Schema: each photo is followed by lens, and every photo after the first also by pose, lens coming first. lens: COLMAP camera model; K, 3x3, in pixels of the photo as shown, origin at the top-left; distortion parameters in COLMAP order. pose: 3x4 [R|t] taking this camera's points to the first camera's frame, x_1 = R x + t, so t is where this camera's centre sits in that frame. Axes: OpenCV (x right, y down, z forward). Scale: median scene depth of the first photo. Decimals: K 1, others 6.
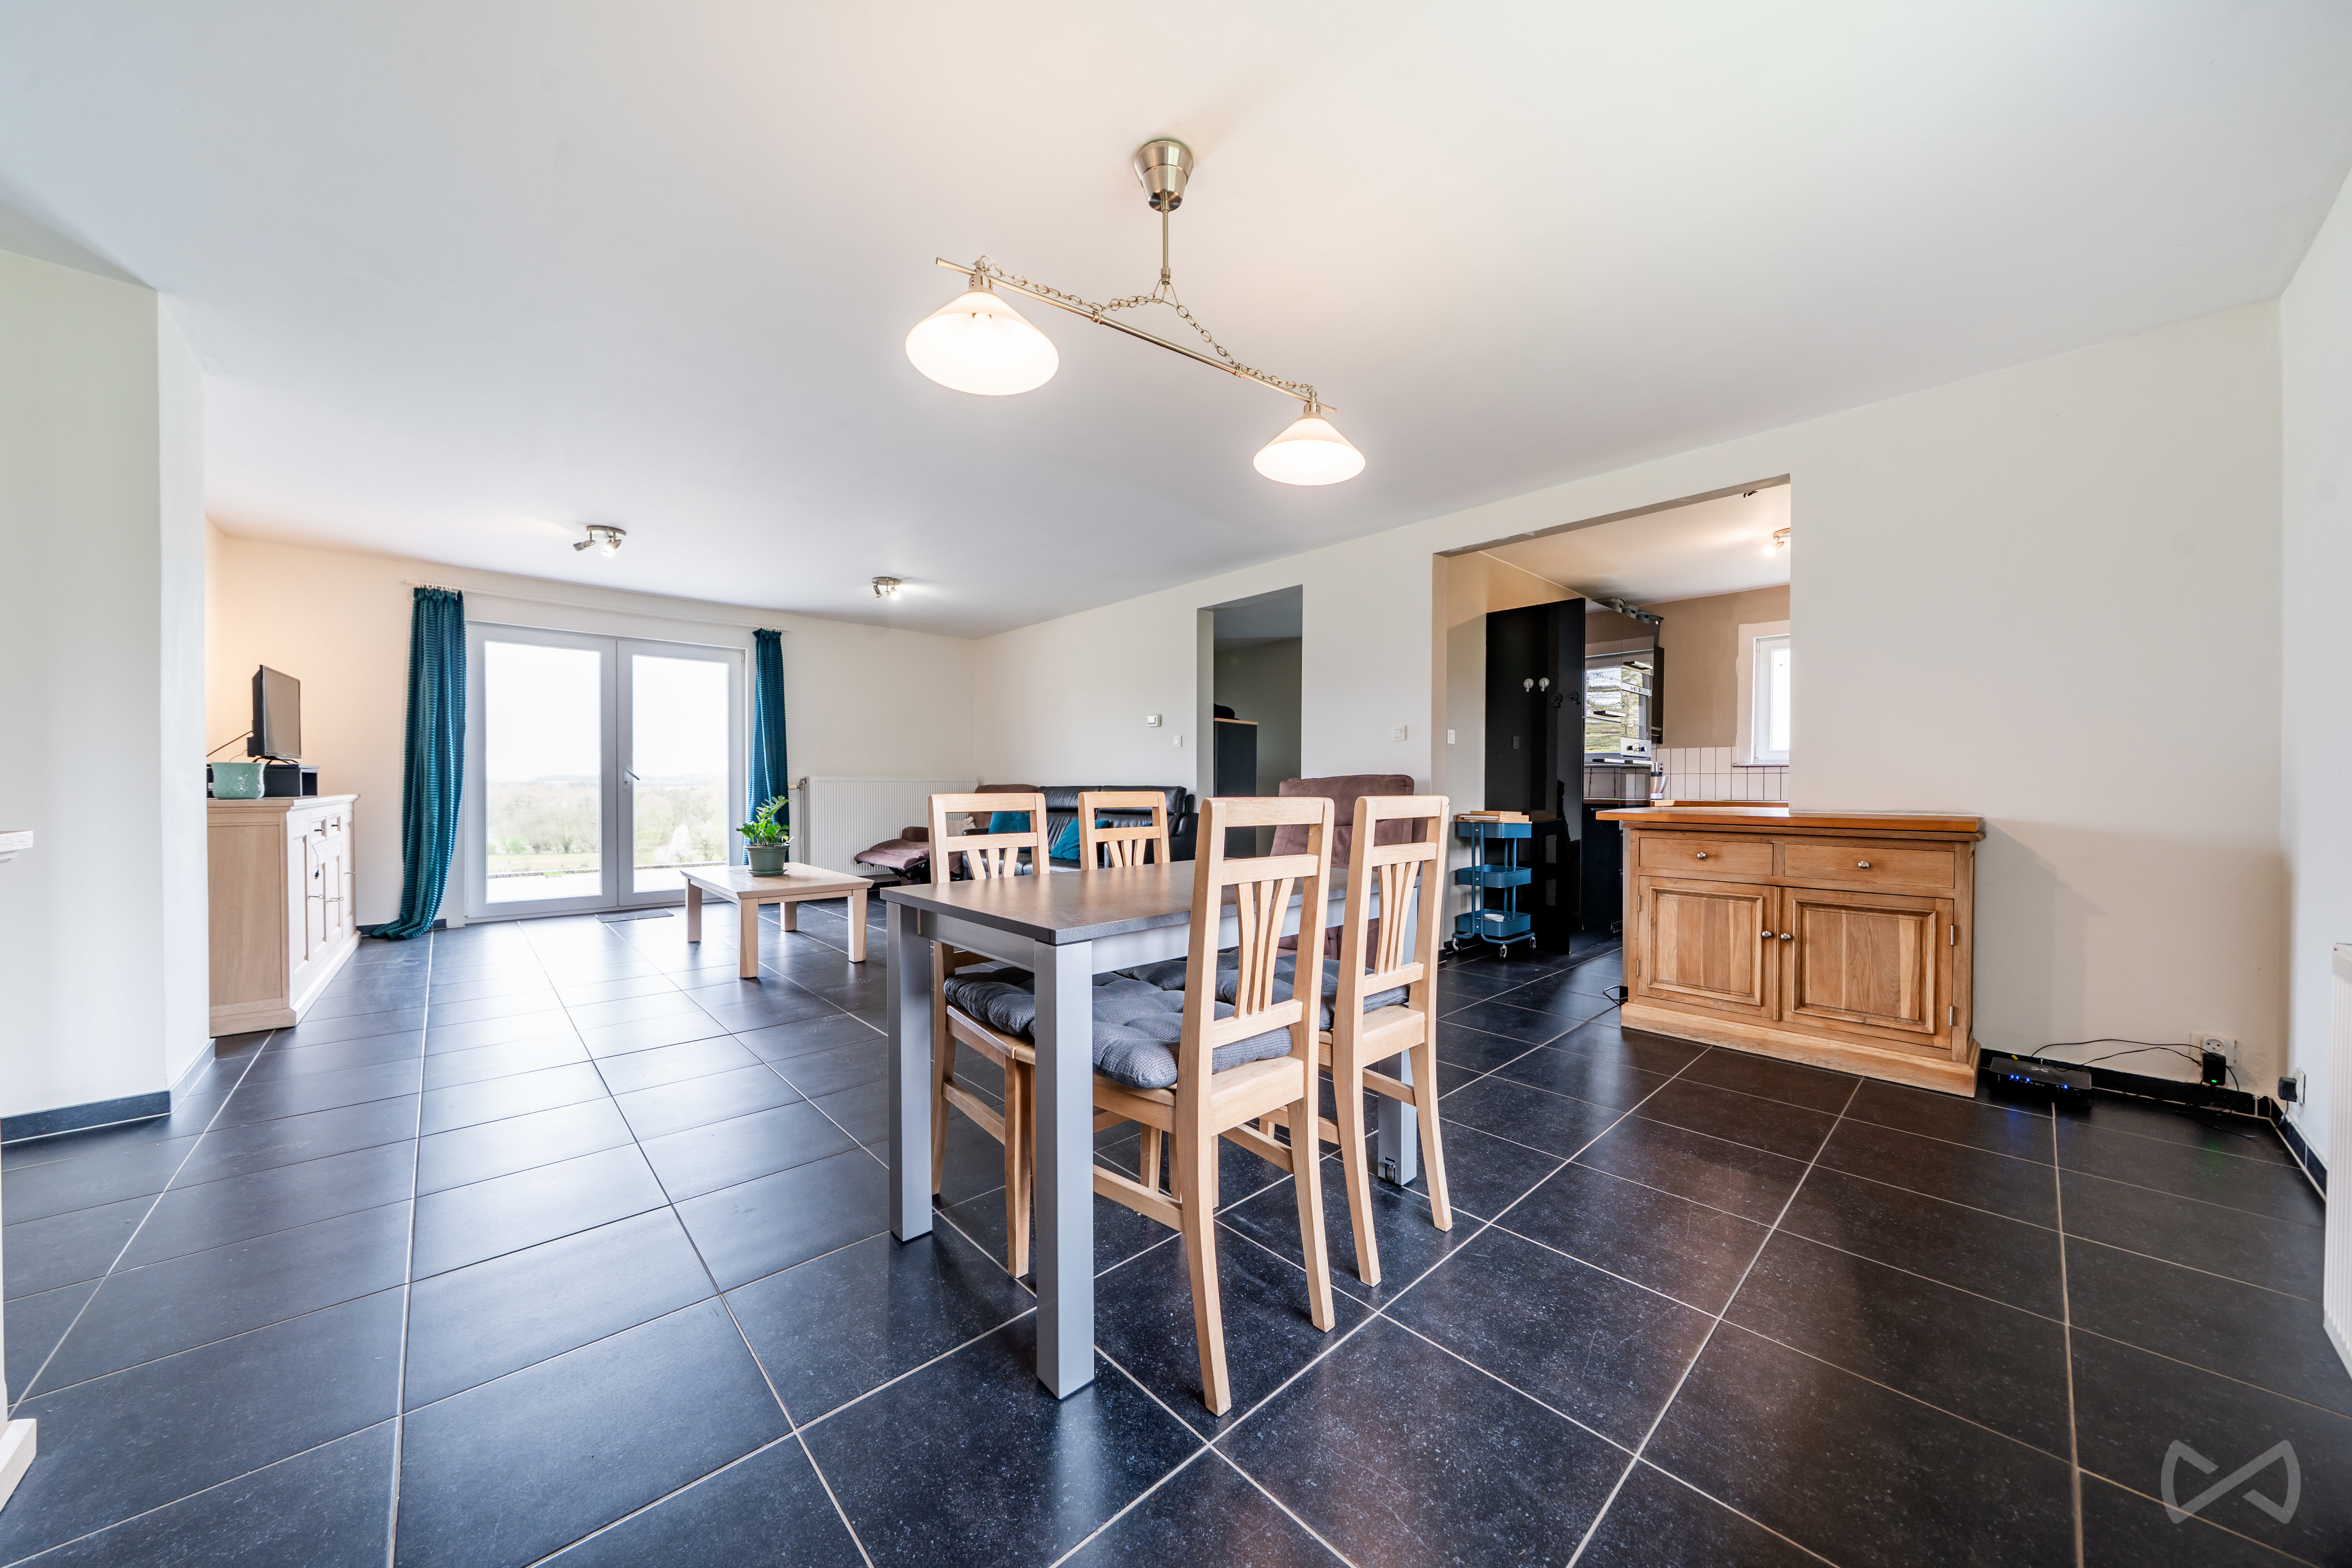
lens RADIAL K [[802.6, 0, 1182.3], [0, 802.6, 798.1], [0, 0, 1]] dist [-0.001862, -0.000231]
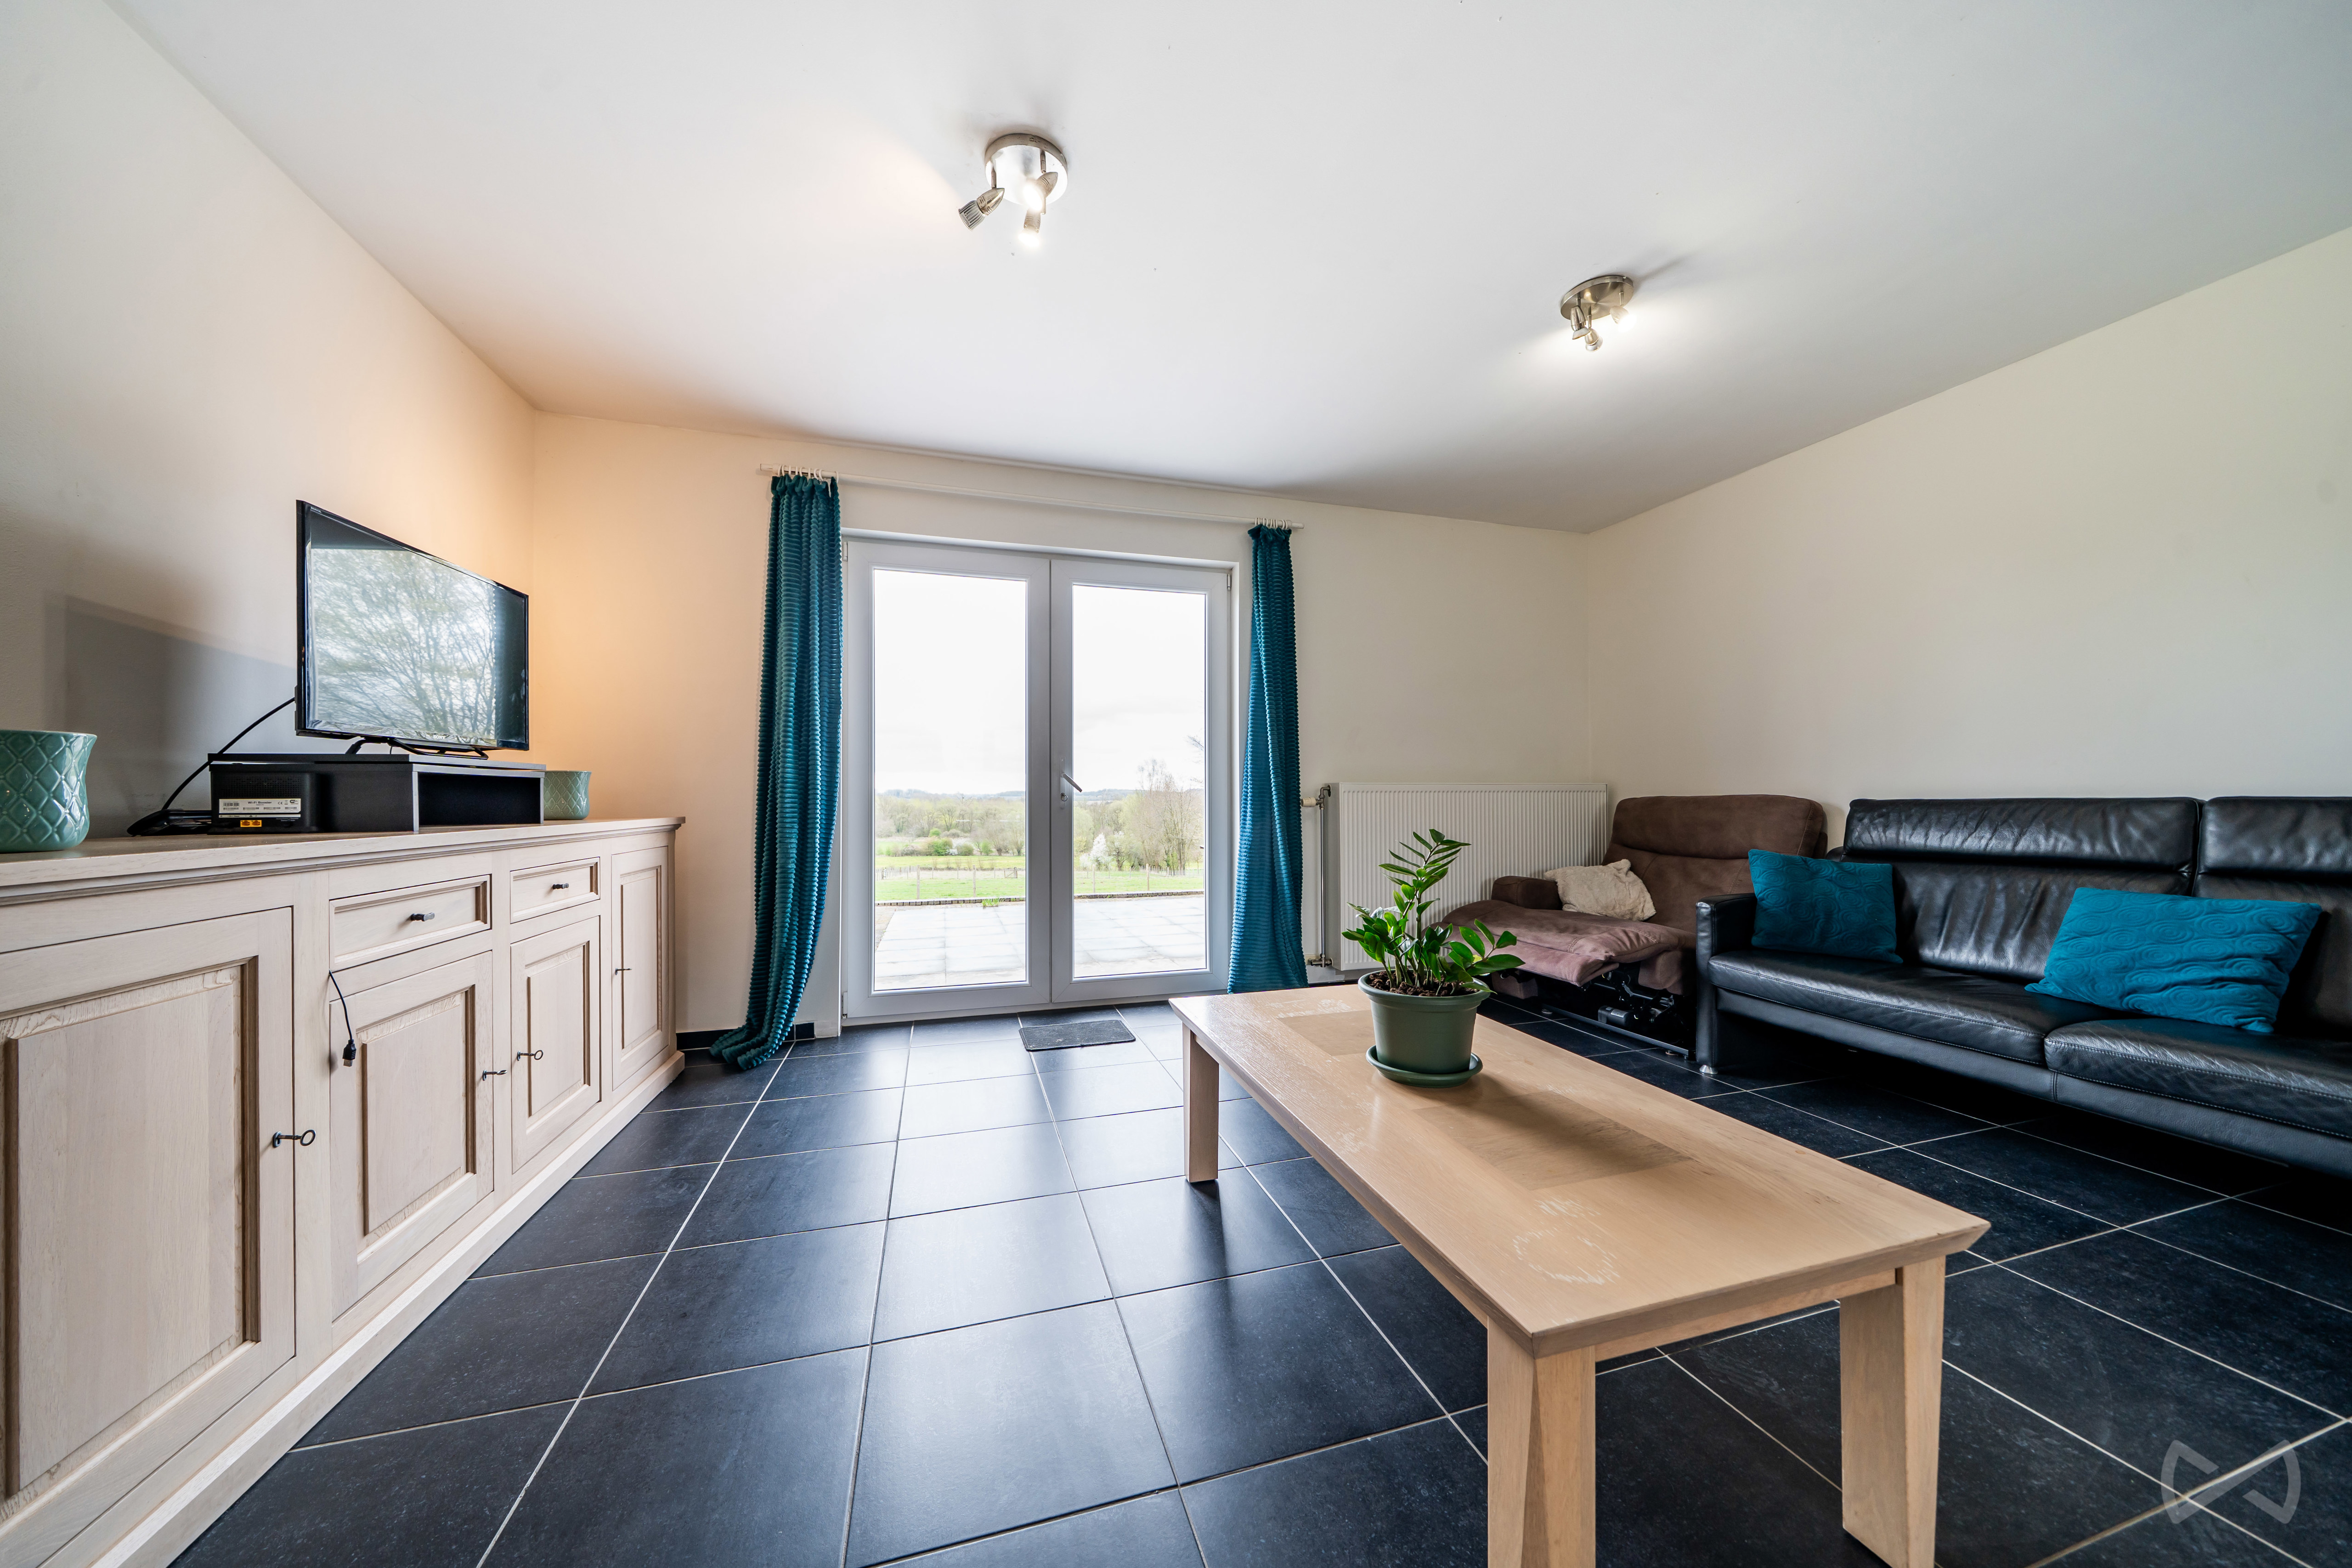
lens RADIAL K [[802.6, 0, 1184.7], [0, 802.6, 795.0], [0, 0, 1]] dist [-0.001862, -0.000231]
pose [[0.899646, -0.008105, -0.436545, -0.379326], [-0.000480, 0.999809, -0.019551, -0.008924], [0.436620, 0.017798, 0.899470, 0.542822]]
